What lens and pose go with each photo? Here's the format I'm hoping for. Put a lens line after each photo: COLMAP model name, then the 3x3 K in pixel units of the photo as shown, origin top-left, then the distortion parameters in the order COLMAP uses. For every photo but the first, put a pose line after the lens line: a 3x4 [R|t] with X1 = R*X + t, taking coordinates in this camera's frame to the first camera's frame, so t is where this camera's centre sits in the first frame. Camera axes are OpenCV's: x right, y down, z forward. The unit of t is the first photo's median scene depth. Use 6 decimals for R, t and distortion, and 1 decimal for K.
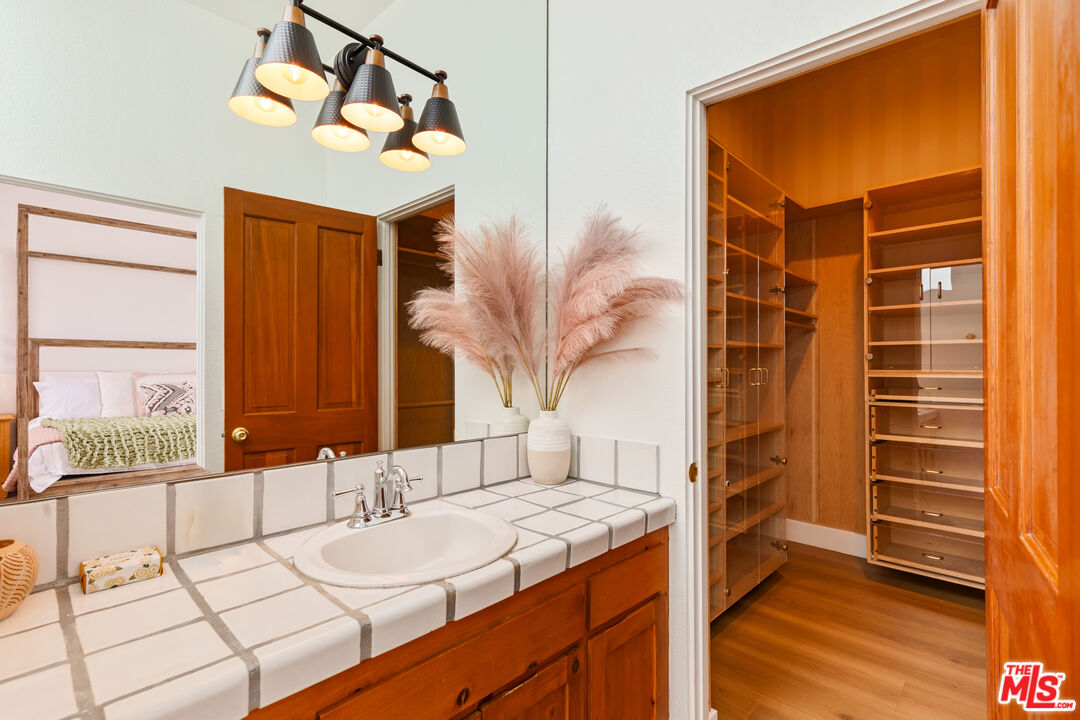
lens RADIAL K [[515.3, 0, 535.2], [0, 515.3, 361.0], [0, 0, 1]] dist [0.003945, 0.001067]
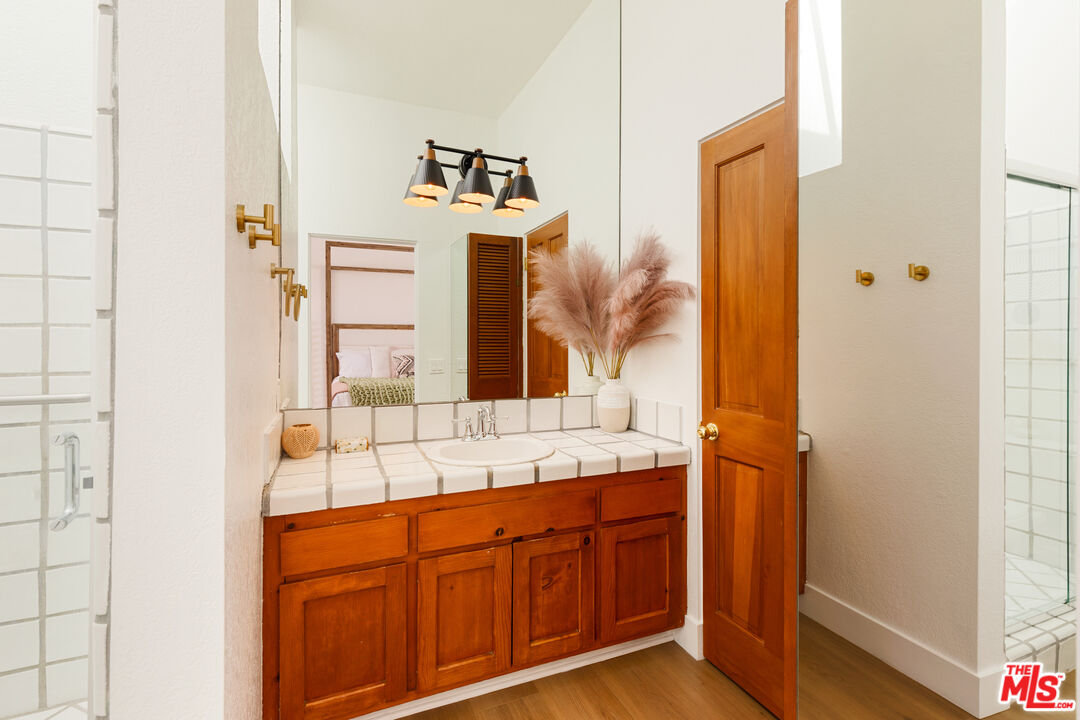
lens RADIAL K [[515.3, 0, 556.4], [0, 515.3, 338.0], [0, 0, 1]] dist [0.003945, 0.001067]
pose [[0.928266, 0.000411, -0.371917, 0.458772], [0.001896, 0.999981, 0.005837, -0.024265], [0.371912, -0.006124, 0.928248, -0.382986]]
